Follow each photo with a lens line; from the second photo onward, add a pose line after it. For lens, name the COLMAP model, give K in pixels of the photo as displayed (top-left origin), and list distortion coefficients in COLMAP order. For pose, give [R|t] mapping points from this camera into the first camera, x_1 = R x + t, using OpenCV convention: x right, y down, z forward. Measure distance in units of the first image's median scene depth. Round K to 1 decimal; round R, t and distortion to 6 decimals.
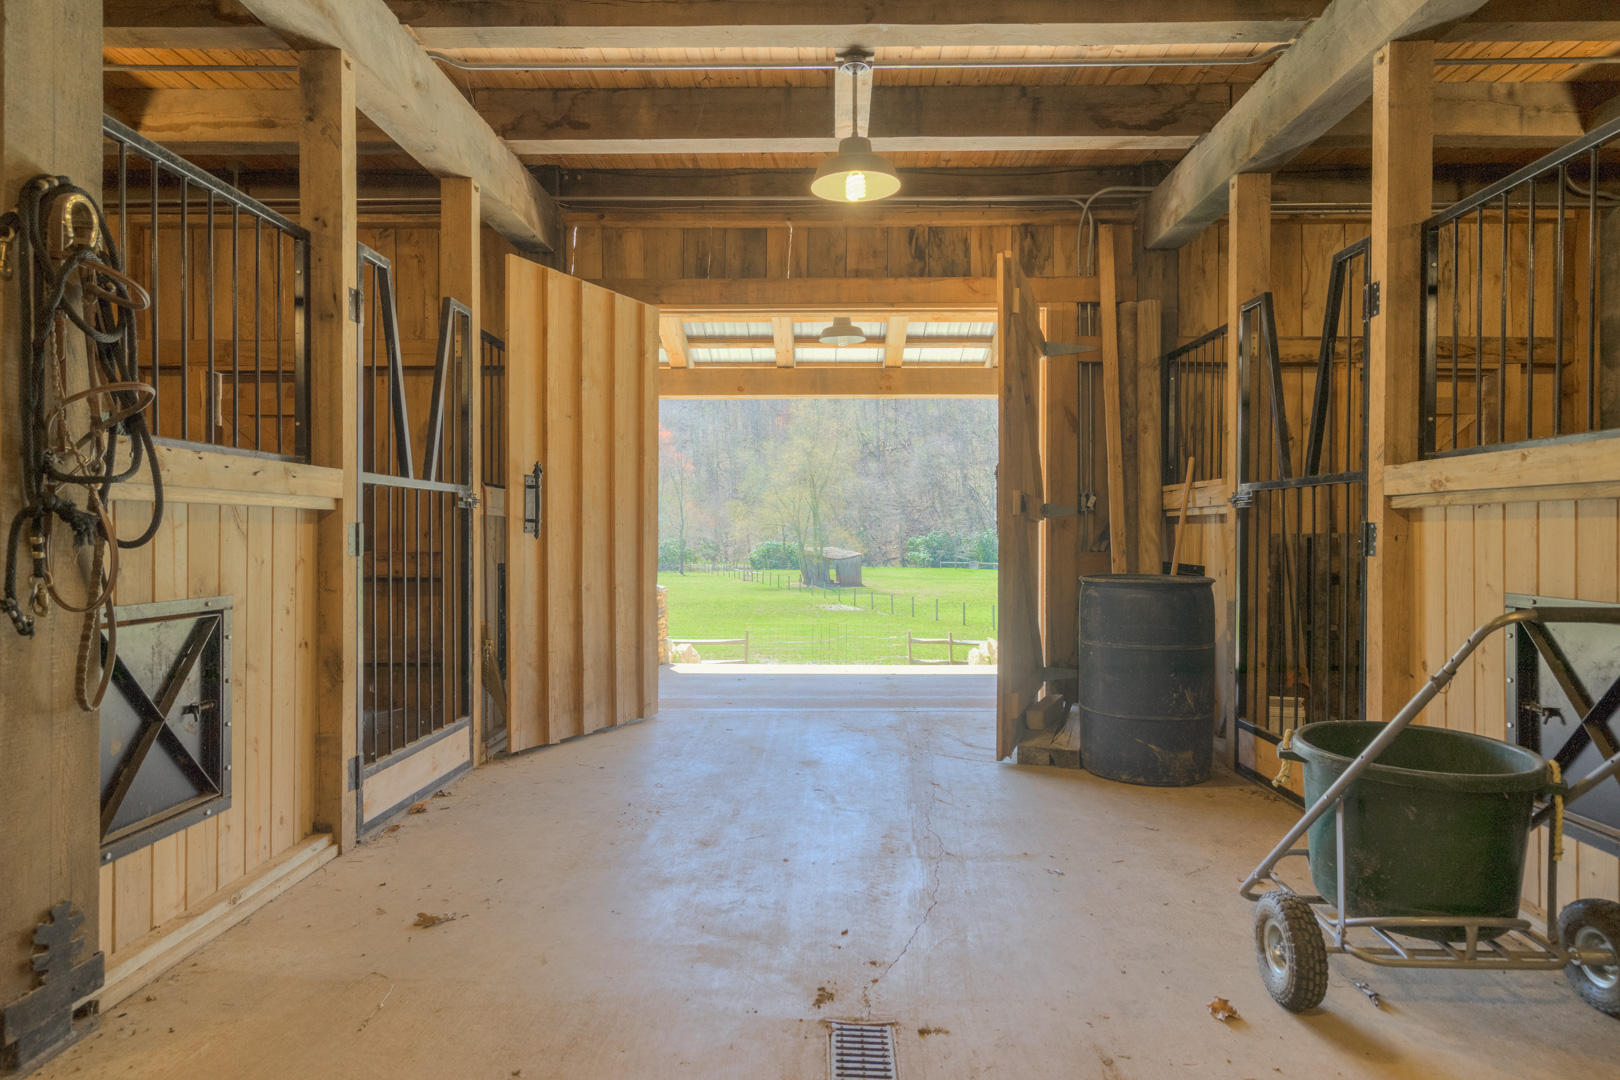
lens RADIAL K [[912.2, 0, 810.0], [0, 912.2, 540.0], [0, 0, 1]] dist [0.002733, 0.000737]
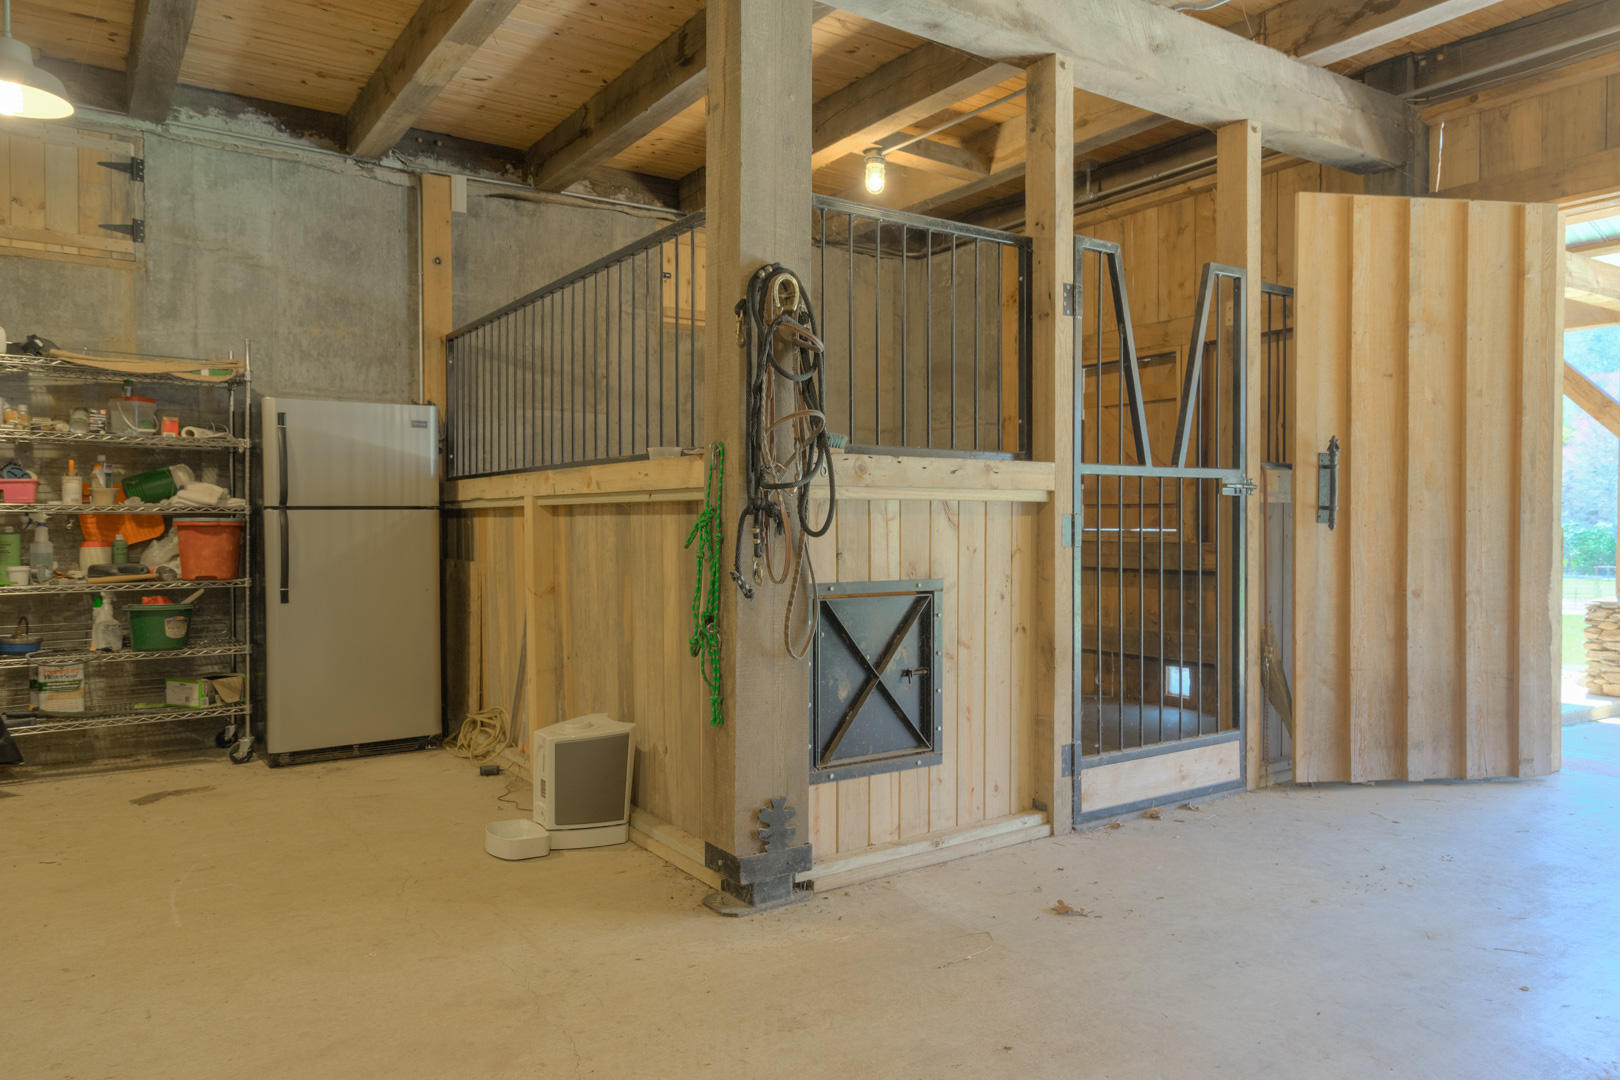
lens RADIAL K [[1094.8, 0, 810.0], [0, 1094.8, 540.0], [0, 0, 1]] dist [0.005161, -0.002215]
pose [[0.573302, 0.010114, -0.819282, 0.332763], [-0.002504, 0.999941, 0.010591, -0.002207], [0.819340, -0.004020, 0.573293, 0.063785]]
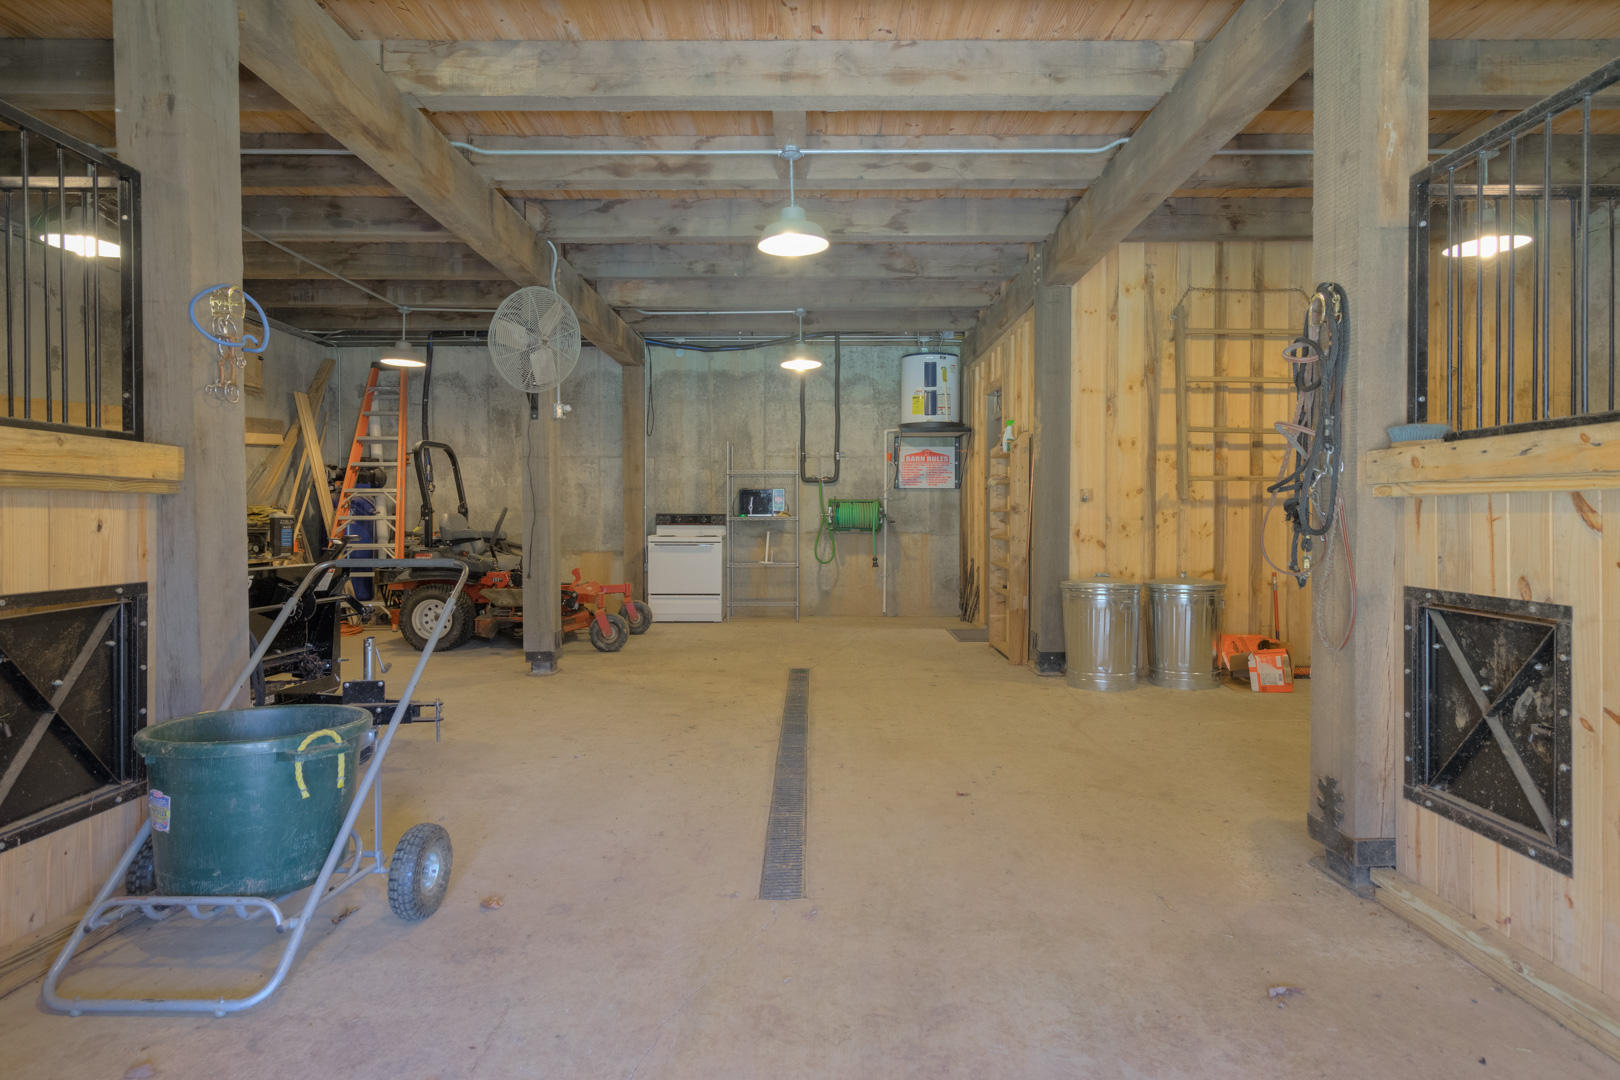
lens RADIAL K [[880.5, 0, 819.4], [0, 880.5, 529.3], [0, 0, 1]] dist [0.002861, 0.001075]
pose [[-0.999811, -0.000748, -0.019427, 0.021032], [-0.001129, 0.999807, 0.019617, -0.016352], [0.019408, 0.019635, -0.999619, 1.459590]]
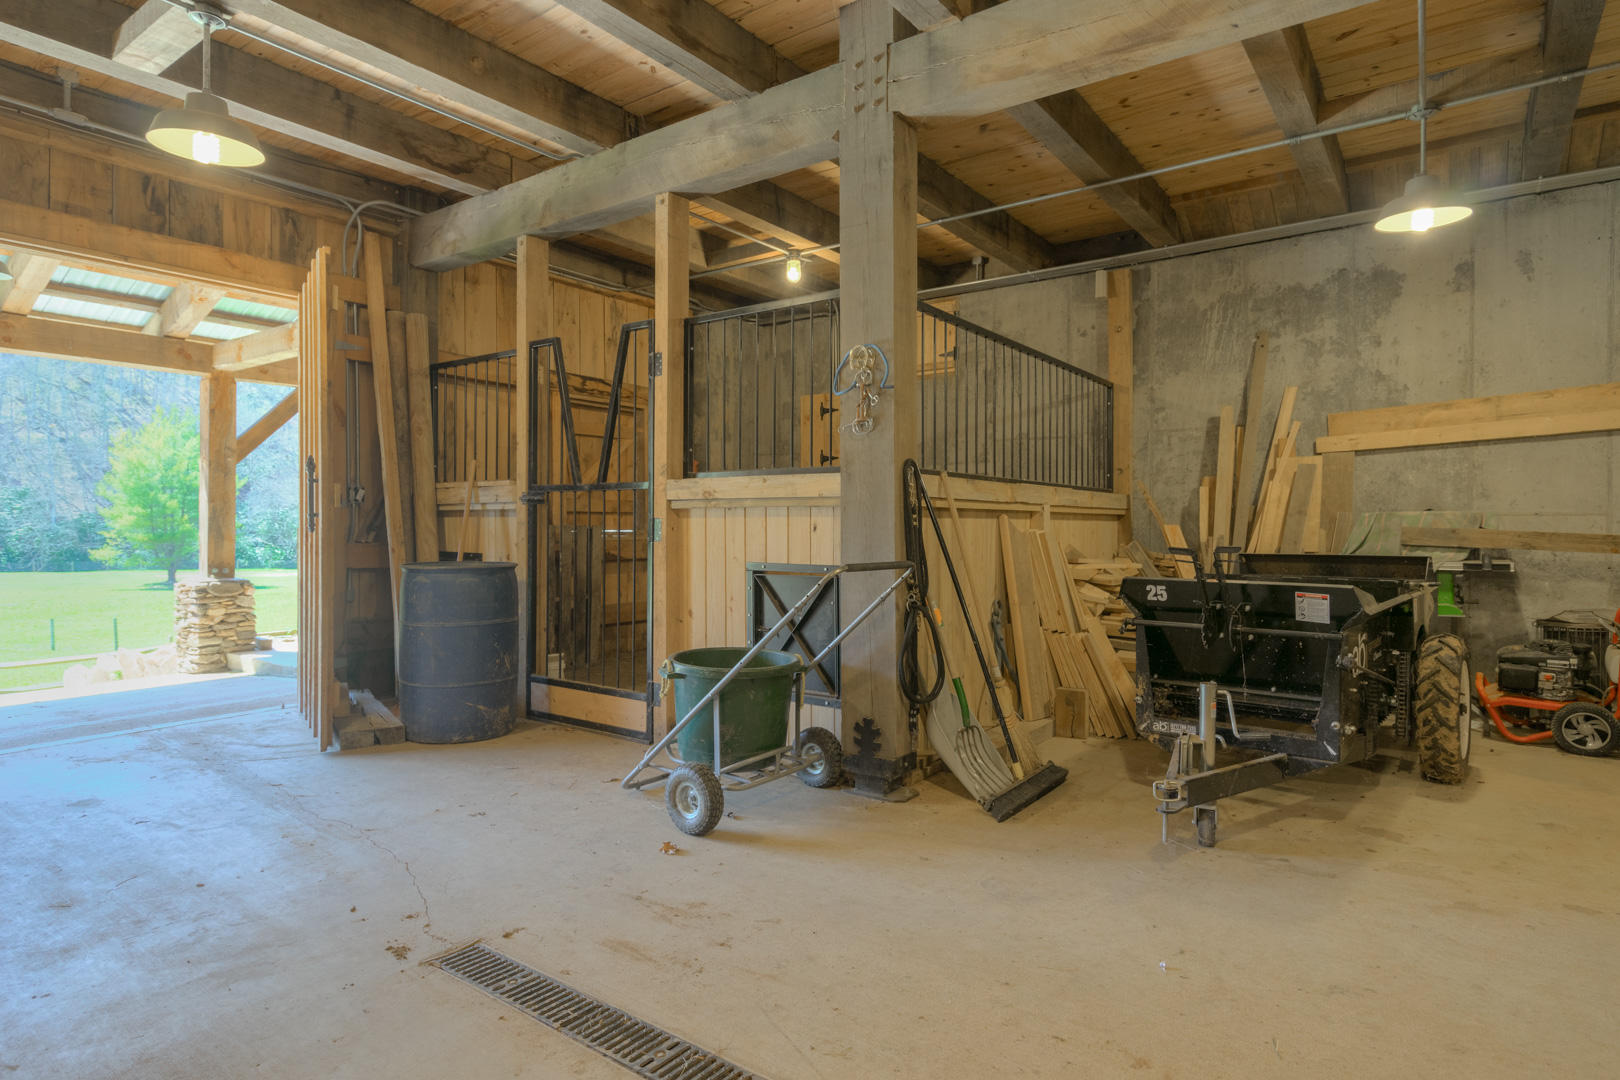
lens RADIAL K [[880.5, 0, 819.4], [0, 880.5, 529.3], [0, 0, 1]] dist [0.002861, 0.001075]
pose [[0.575950, -0.004833, 0.817471, -0.373680], [0.006252, 0.999979, 0.001507, -0.001903], [-0.817461, 0.004243, 0.575968, -0.013729]]
